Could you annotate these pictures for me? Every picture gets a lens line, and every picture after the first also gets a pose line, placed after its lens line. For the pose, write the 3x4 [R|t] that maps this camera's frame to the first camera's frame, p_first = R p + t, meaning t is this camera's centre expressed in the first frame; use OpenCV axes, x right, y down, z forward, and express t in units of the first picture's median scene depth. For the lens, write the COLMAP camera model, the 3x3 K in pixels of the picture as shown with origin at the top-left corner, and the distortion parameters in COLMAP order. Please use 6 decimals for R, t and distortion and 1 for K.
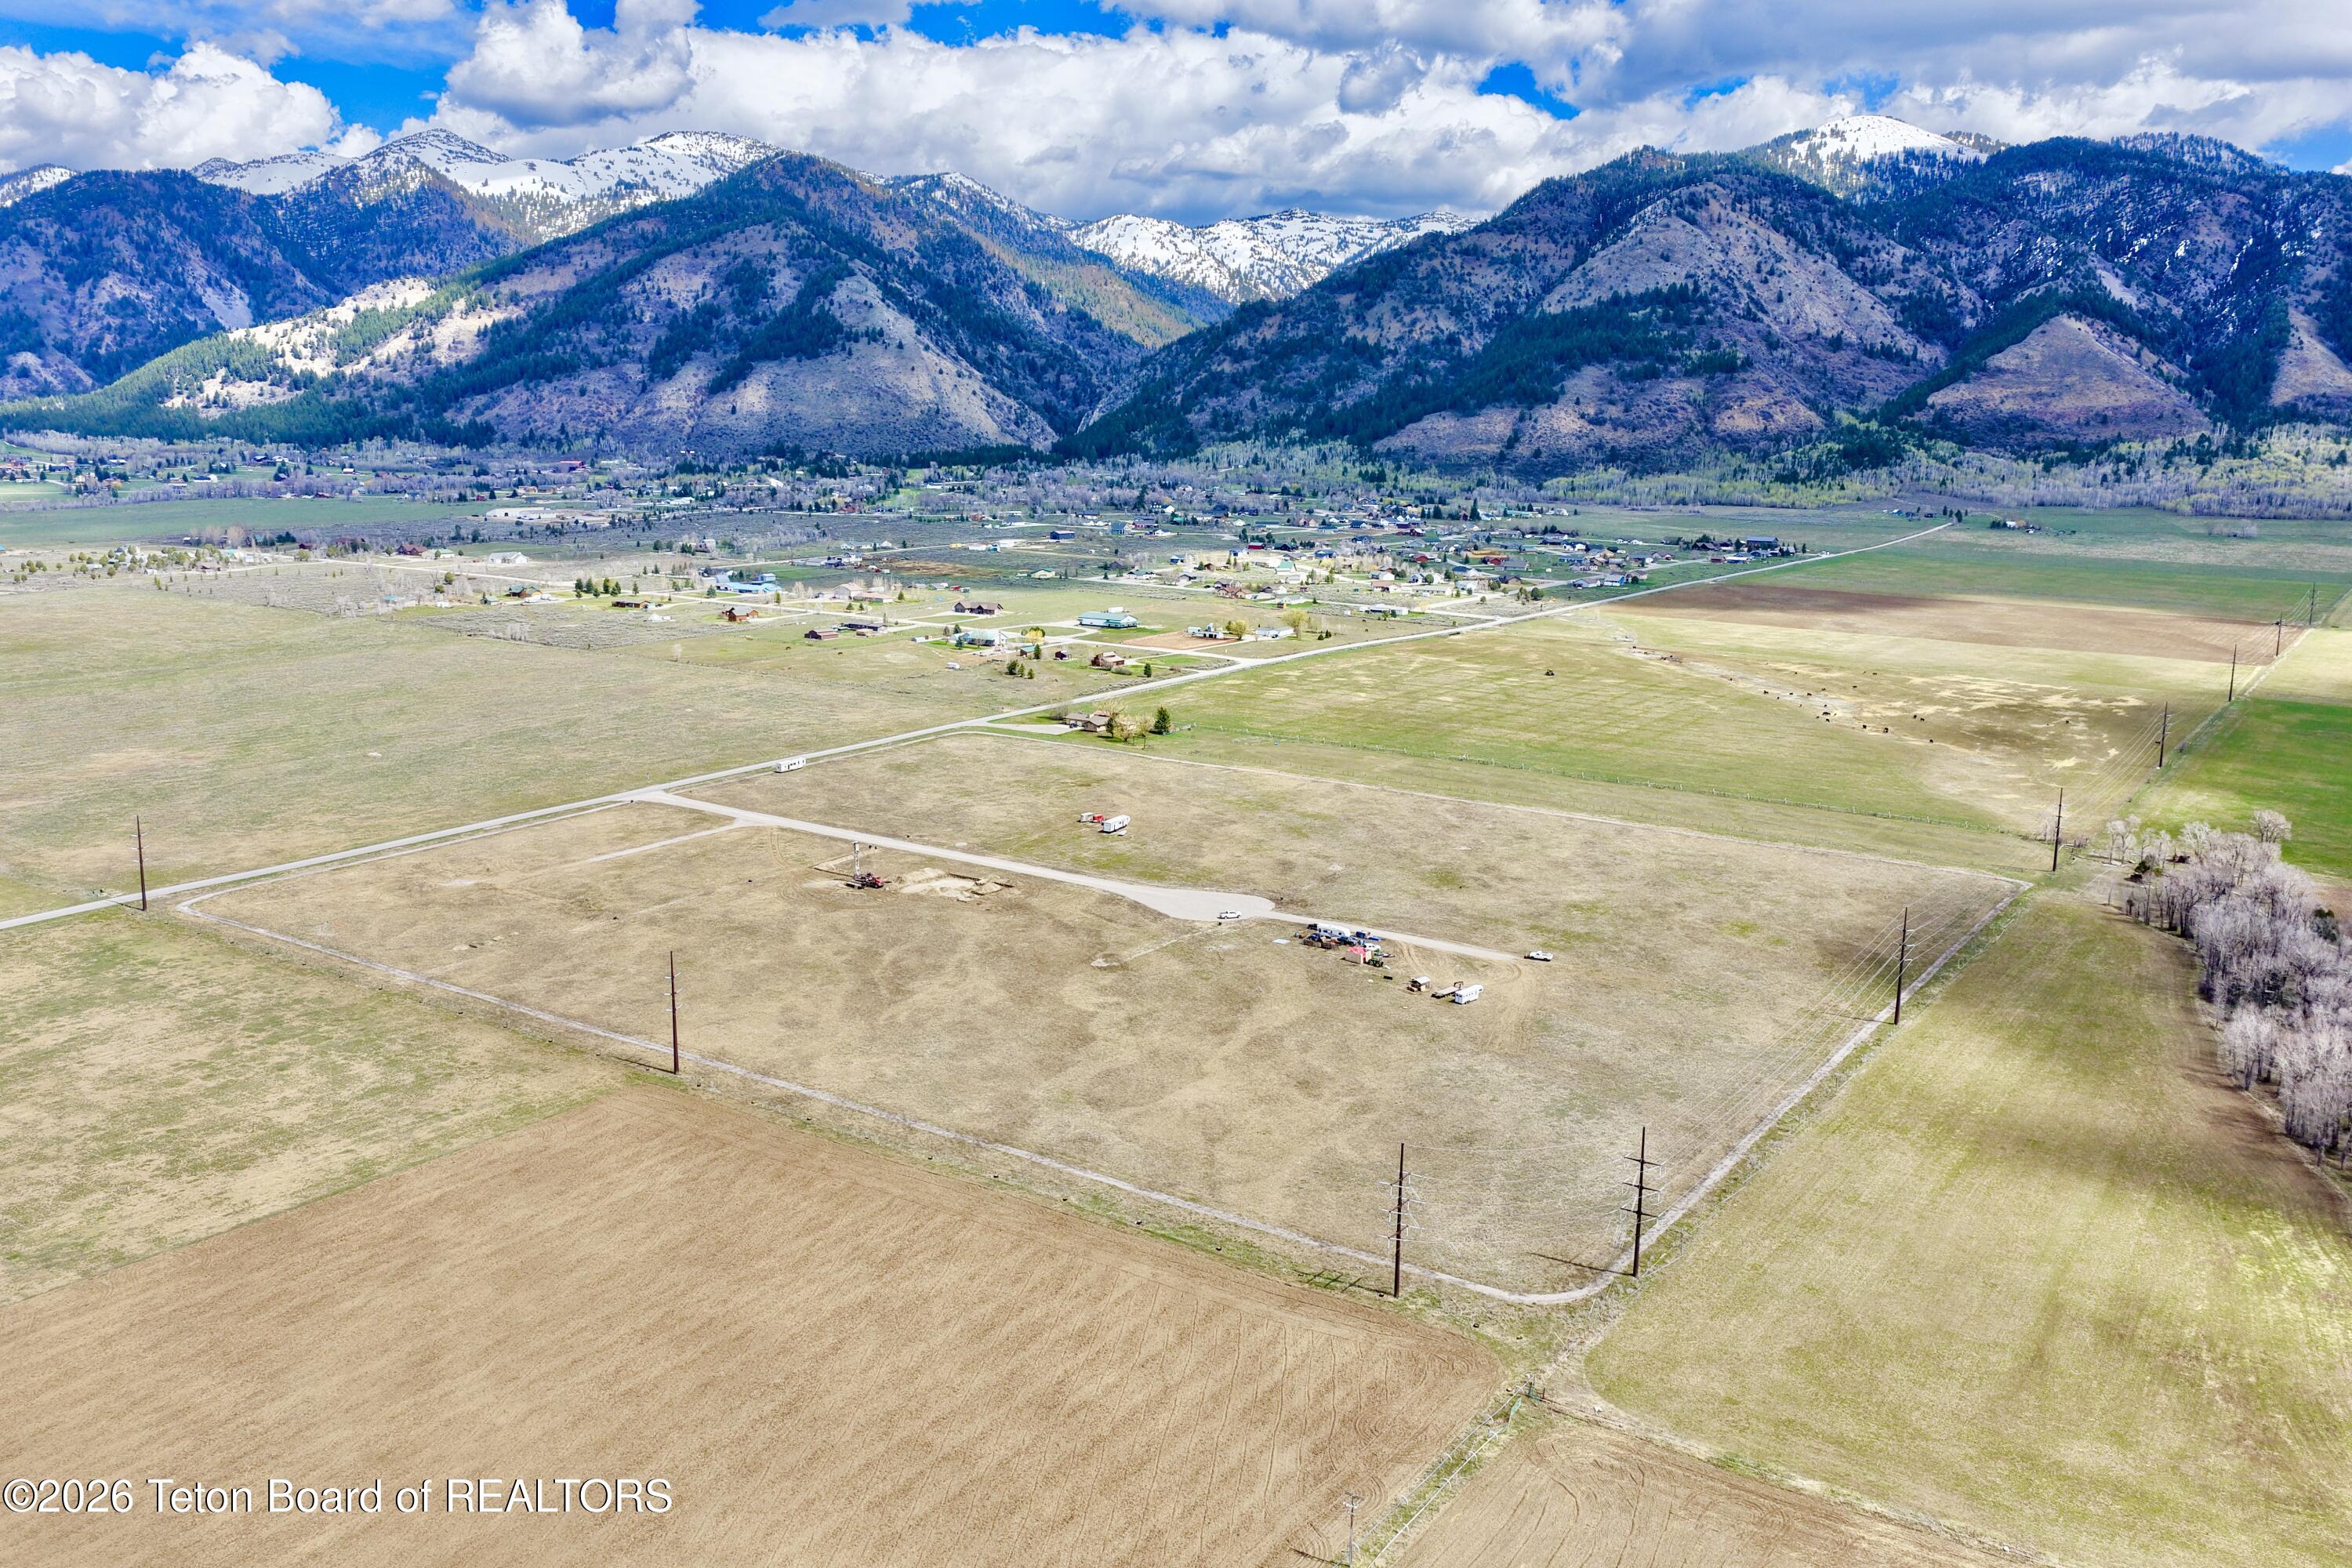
lens RADIAL K [[1949.8, 0, 1176.0], [0, 1949.8, 784.0], [0, 0, 1]] dist [-0.016317, 0.038816]
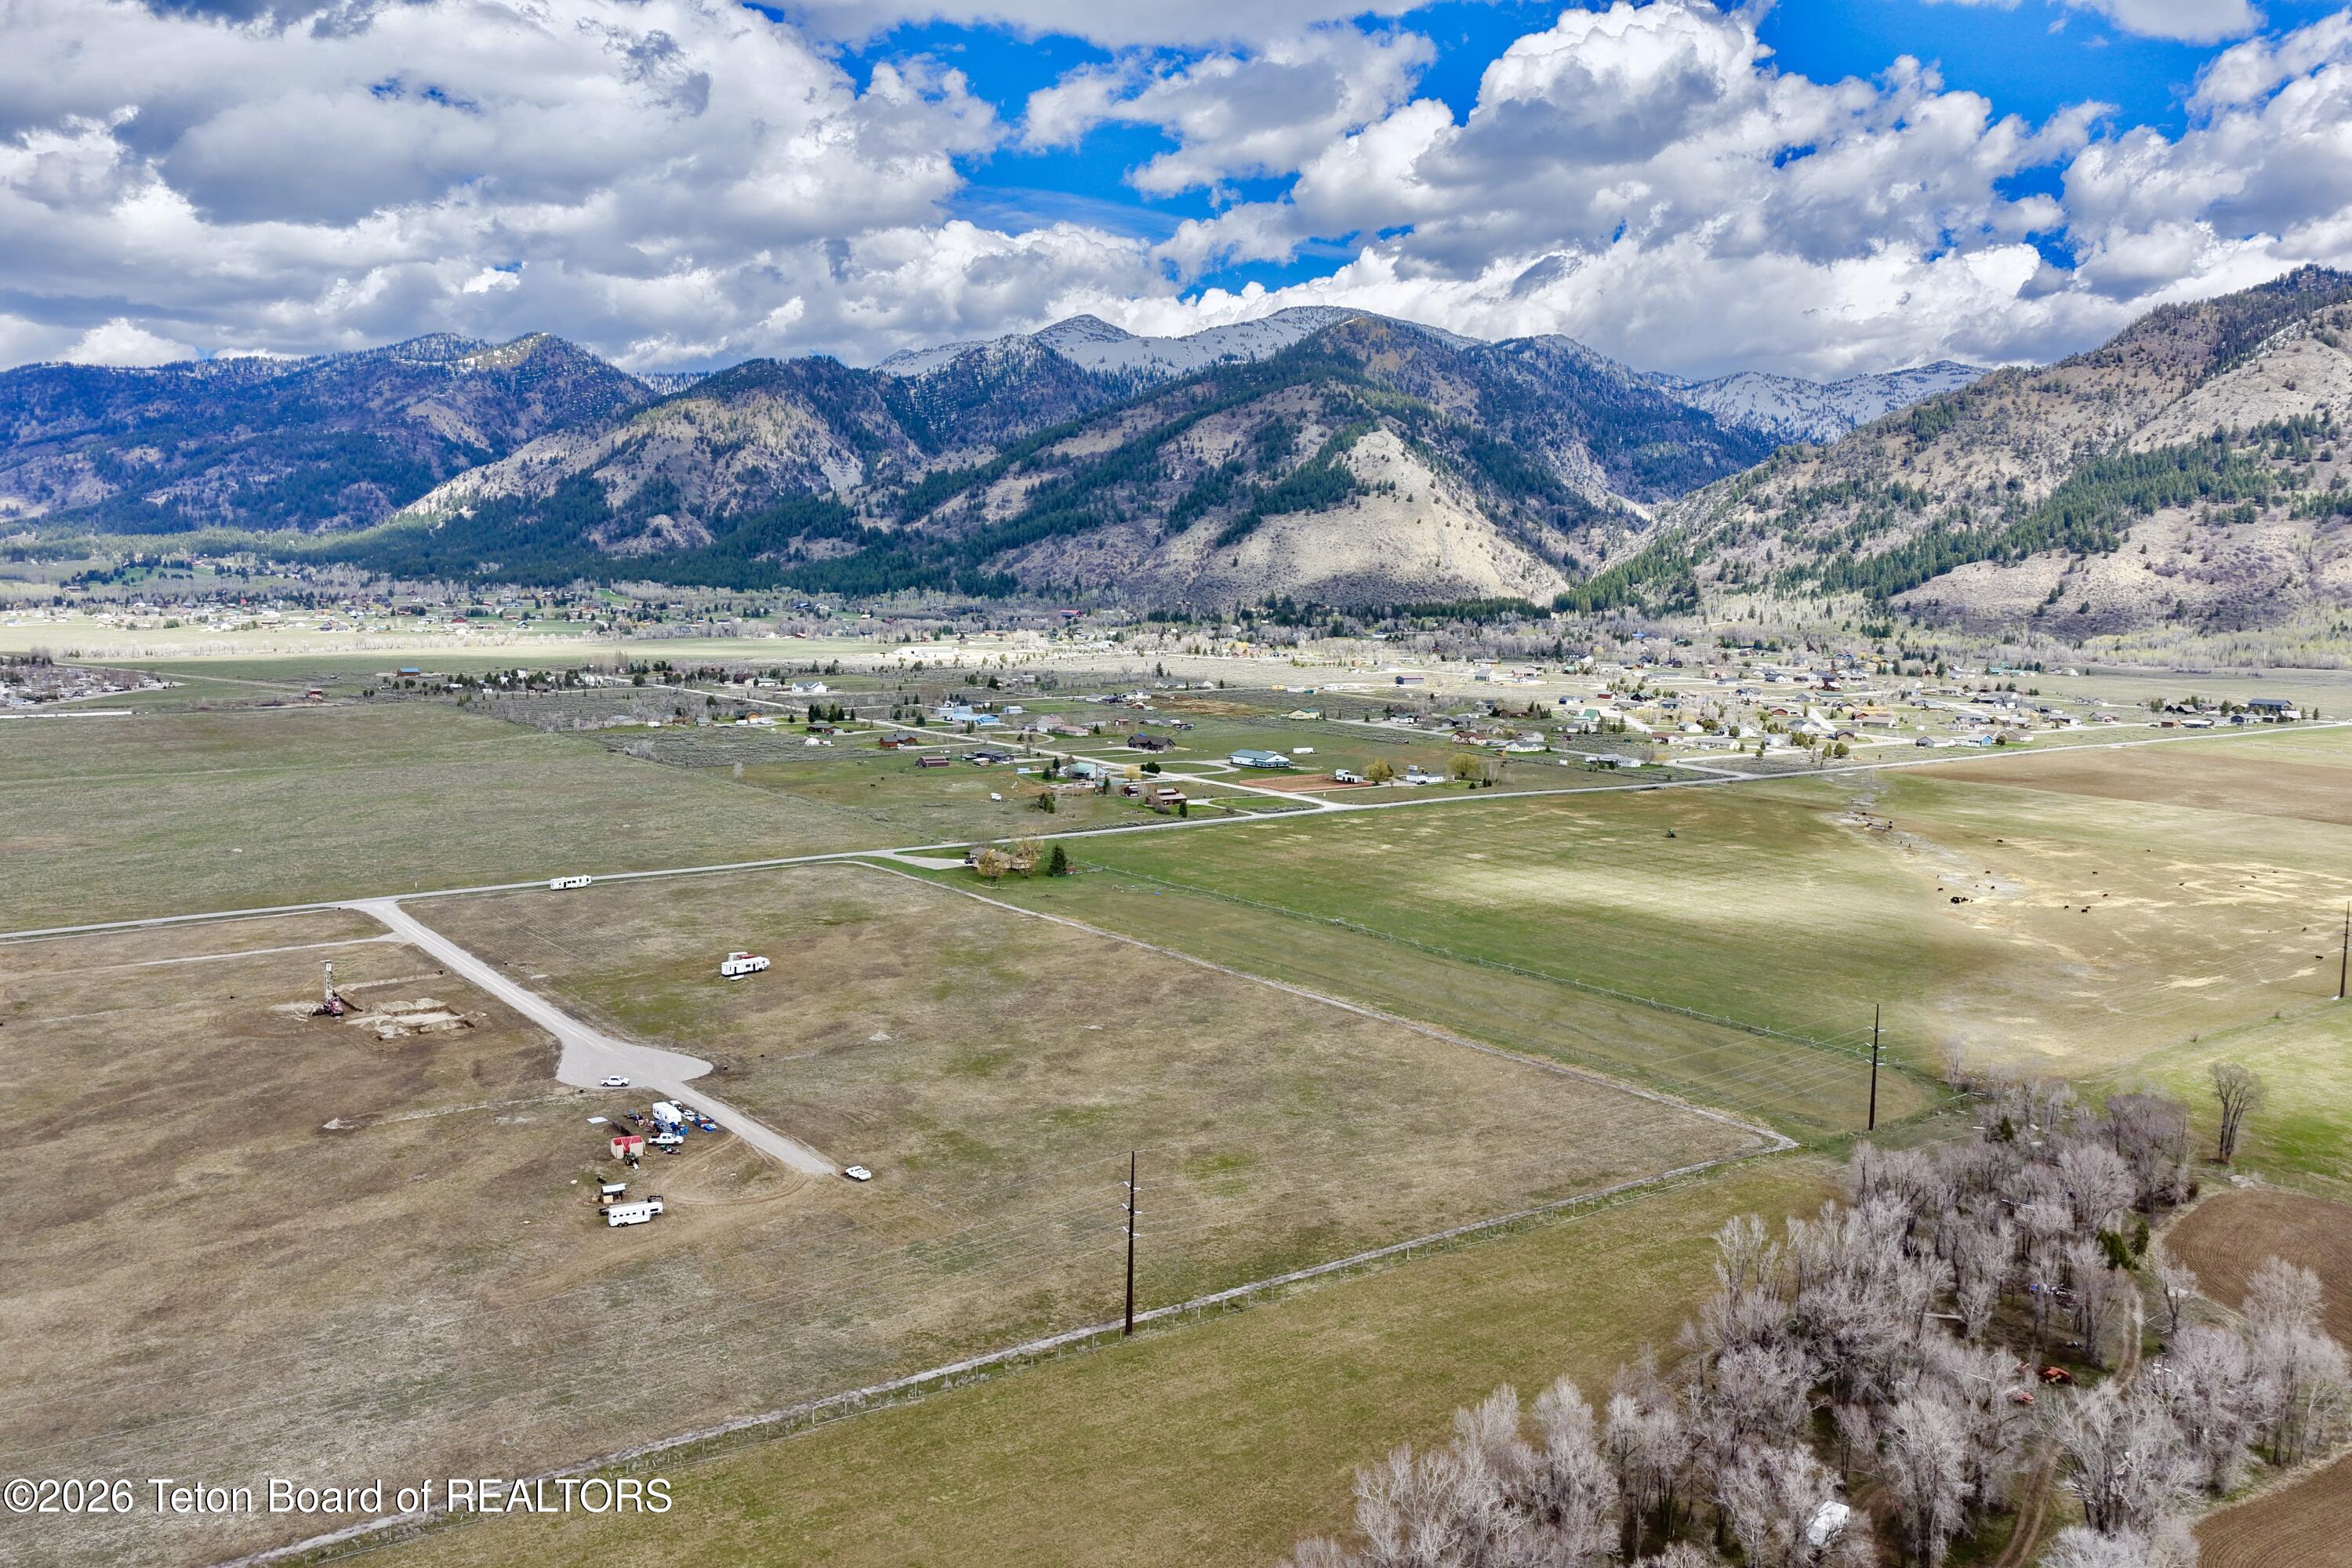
lens RADIAL K [[1949.8, 0, 1176.0], [0, 1949.8, 784.0], [0, 0, 1]] dist [-0.016317, 0.038816]
pose [[0.942925, 0.036560, -0.330993, 0.079493], [-0.064597, 0.995156, -0.074101, -0.001432], [0.326681, 0.091253, 0.940719, 0.051631]]
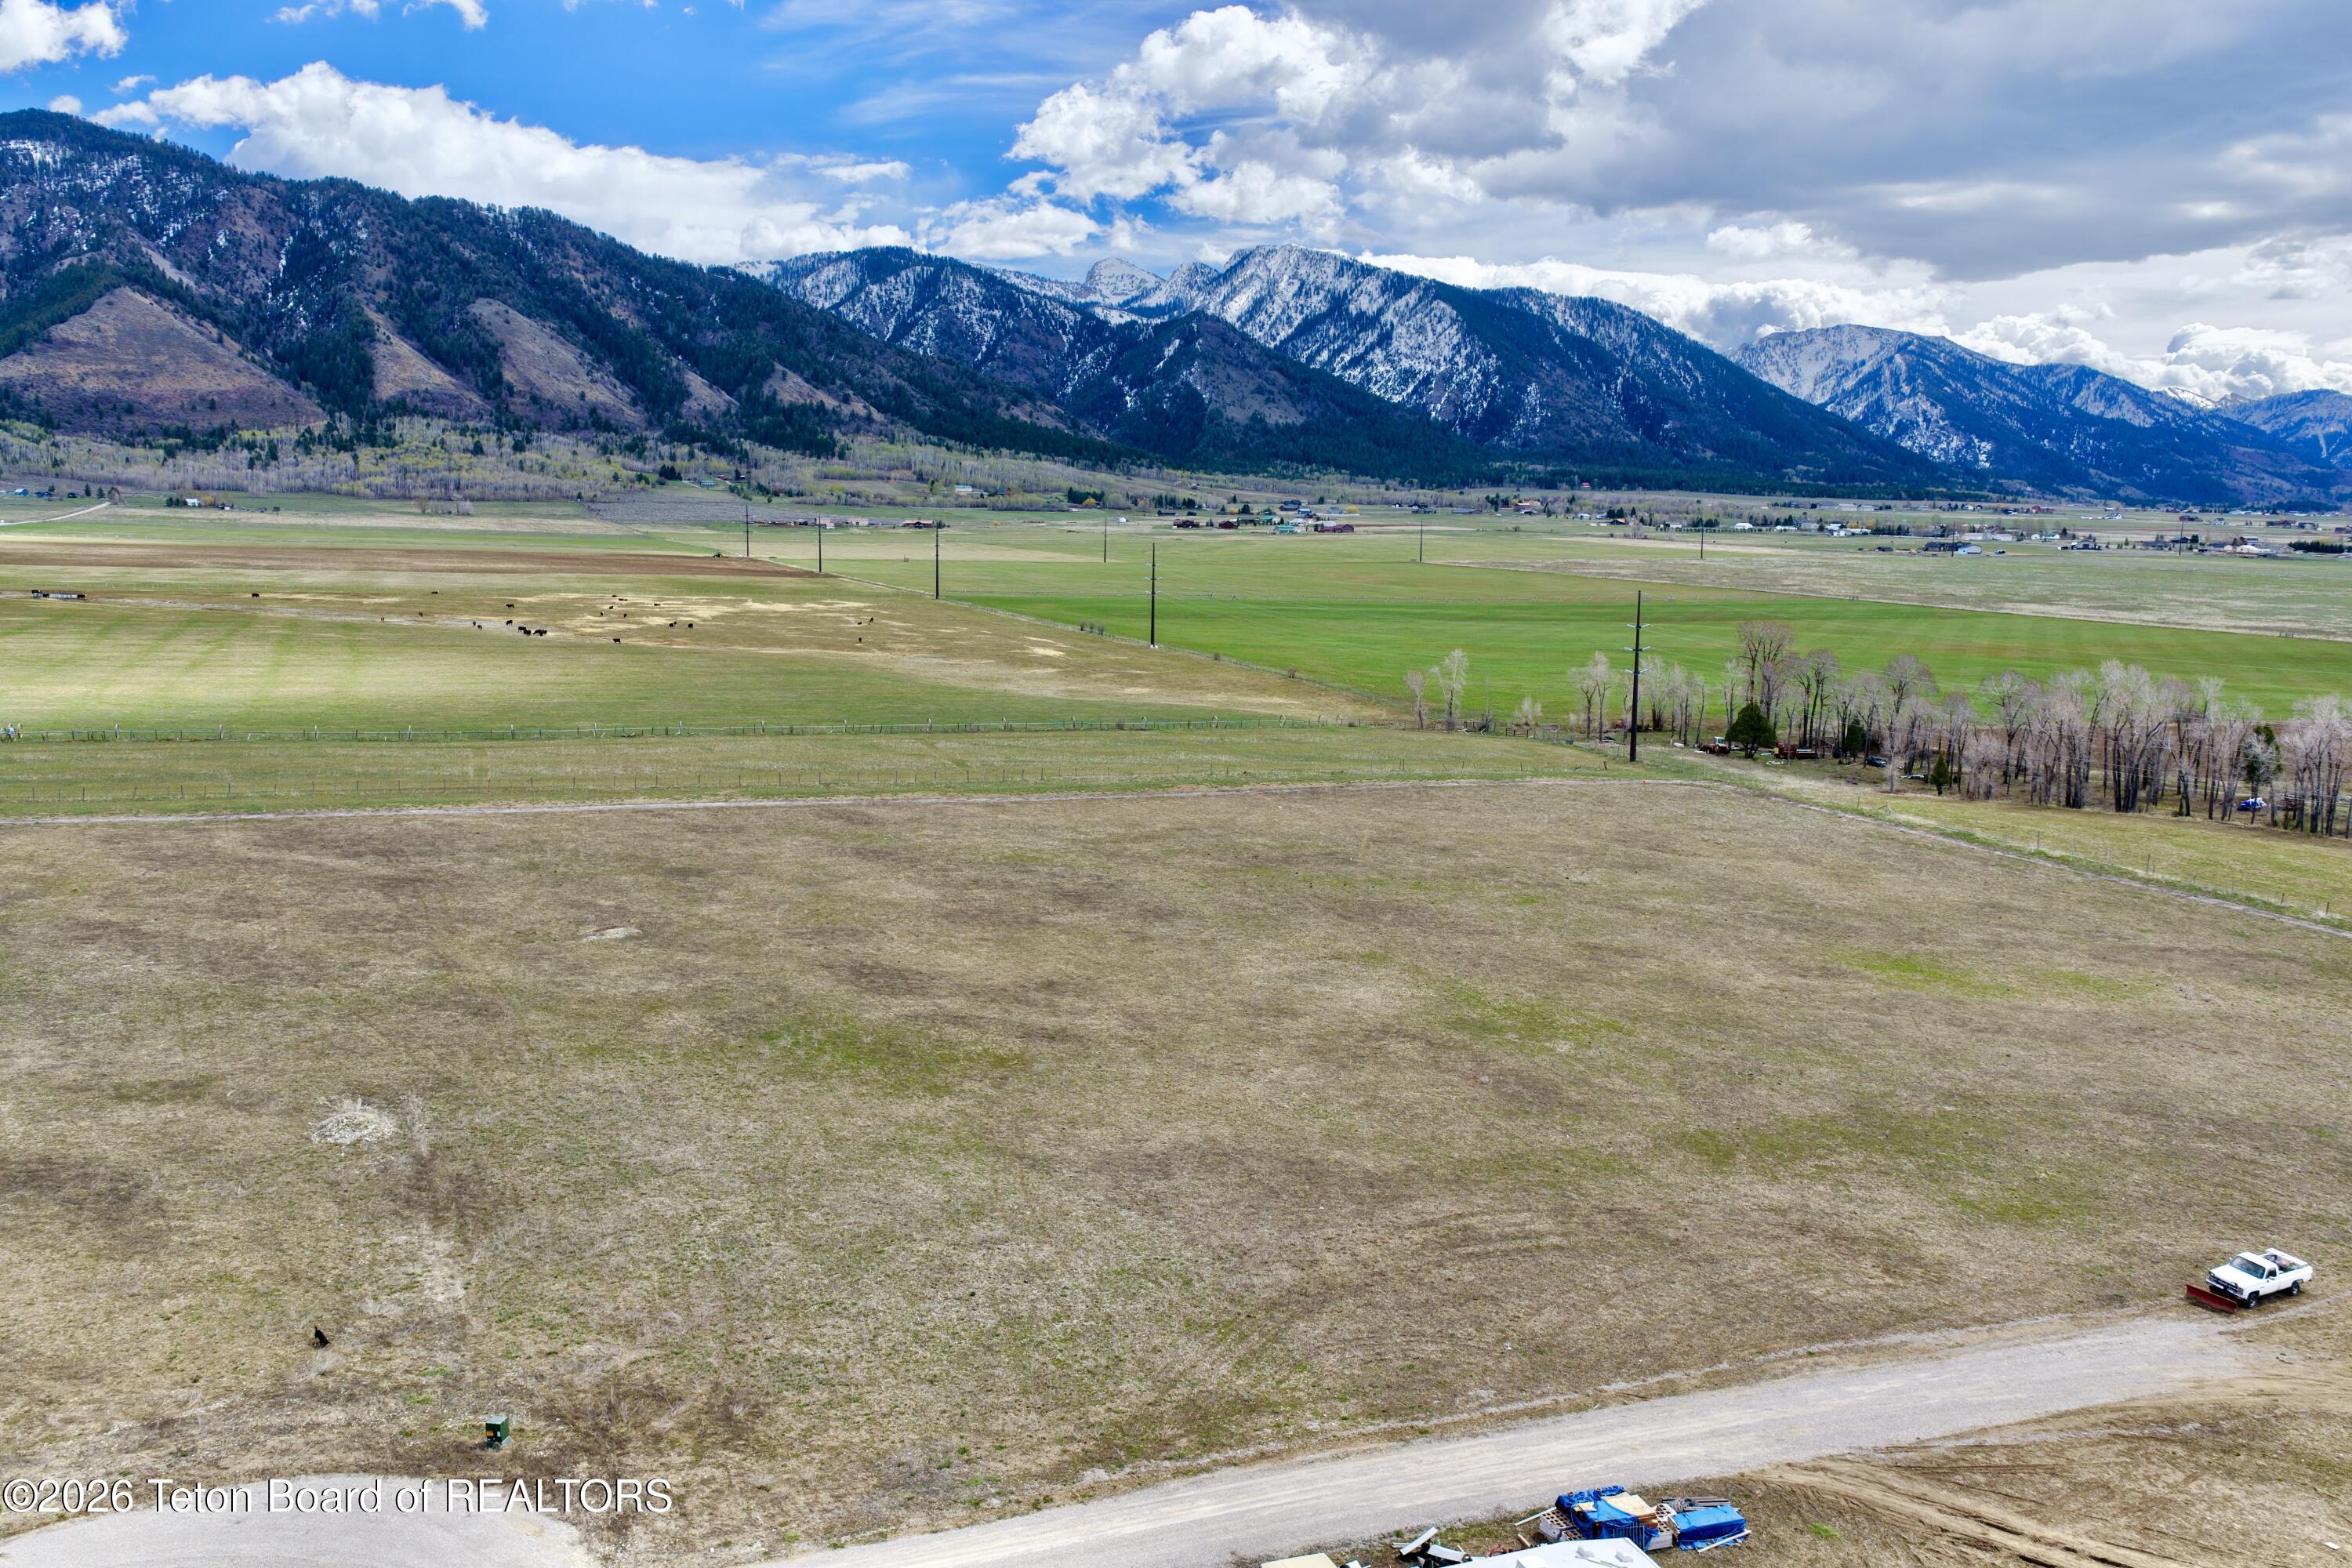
lens RADIAL K [[1935.4, 0, 1176.0], [0, 1935.4, 784.0], [0, 0, 1]] dist [0.002530, 0.006719]
pose [[0.564043, -0.115673, 0.817604, -0.004487], [0.140316, 0.989166, 0.043146, 0.002181], [-0.813737, 0.090387, 0.574163, 0.145002]]
